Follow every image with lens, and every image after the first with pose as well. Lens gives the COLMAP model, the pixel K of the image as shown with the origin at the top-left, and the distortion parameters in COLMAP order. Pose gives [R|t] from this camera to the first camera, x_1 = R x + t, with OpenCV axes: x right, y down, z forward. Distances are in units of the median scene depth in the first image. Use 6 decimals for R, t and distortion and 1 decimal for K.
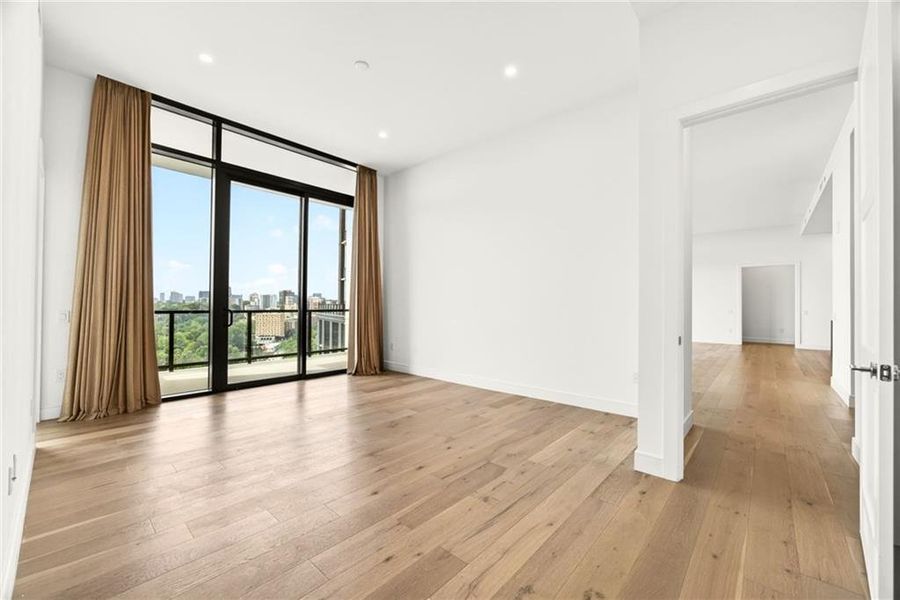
lens RADIAL K [[362.2, 0, 453.6], [0, 362.2, 299.4], [0, 0, 1]] dist [-0.001051, 0.000276]
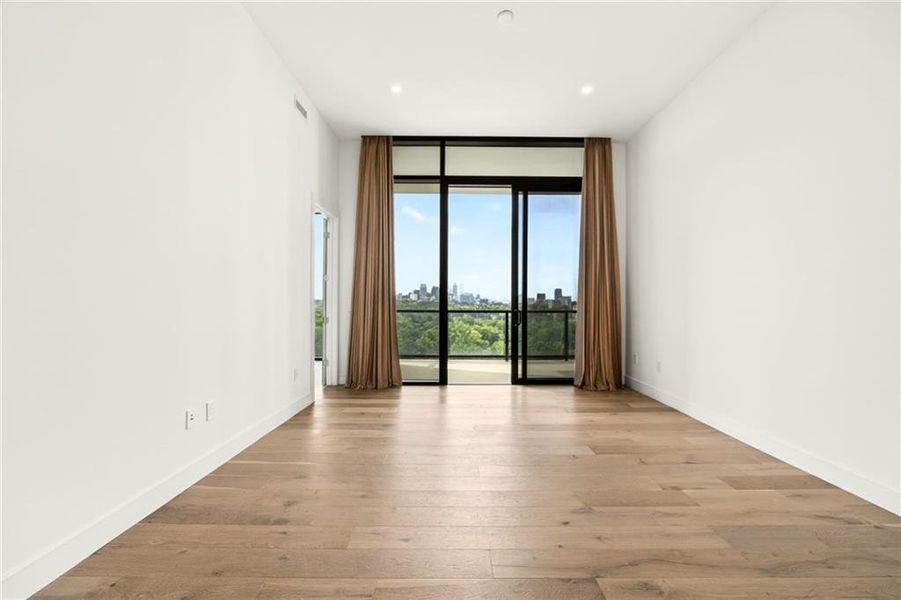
lens RADIAL K [[373.6, 0, 453.7], [0, 373.6, 299.1], [0, 0, 1]] dist [-0.004660, 0.000329]
pose [[0.669064, -0.014584, -0.743062, 0.239233], [0.013347, 0.999882, -0.007607, 0.006642], [0.743085, -0.004828, 0.669180, 0.271642]]
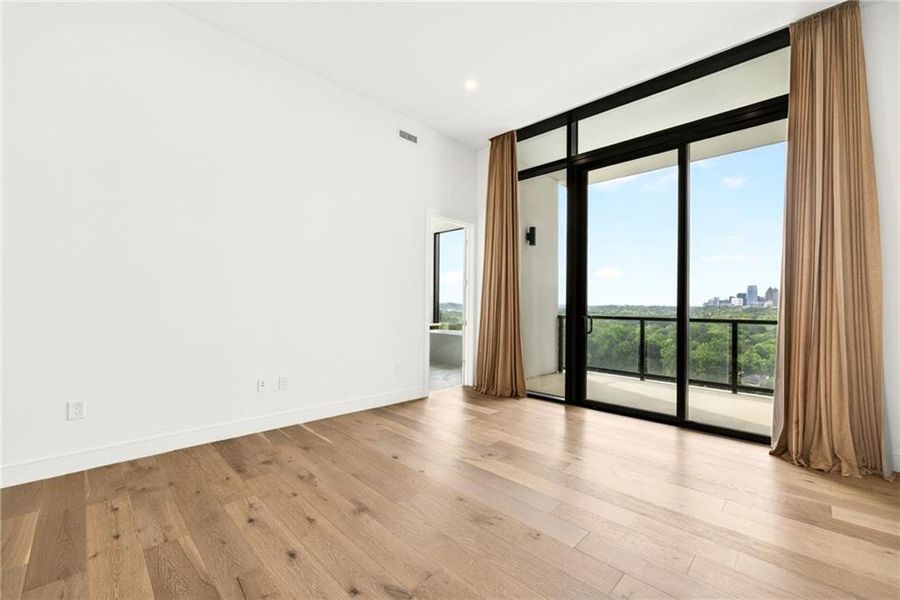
lens RADIAL K [[373.1, 0, 453.2], [0, 373.1, 299.1], [0, 0, 1]] dist [-0.004660, 0.000329]
pose [[-0.045721, -0.028266, -0.998554, 0.343899], [0.002626, 0.999593, -0.028416, 0.014715], [0.998951, -0.003922, -0.045628, 0.785273]]
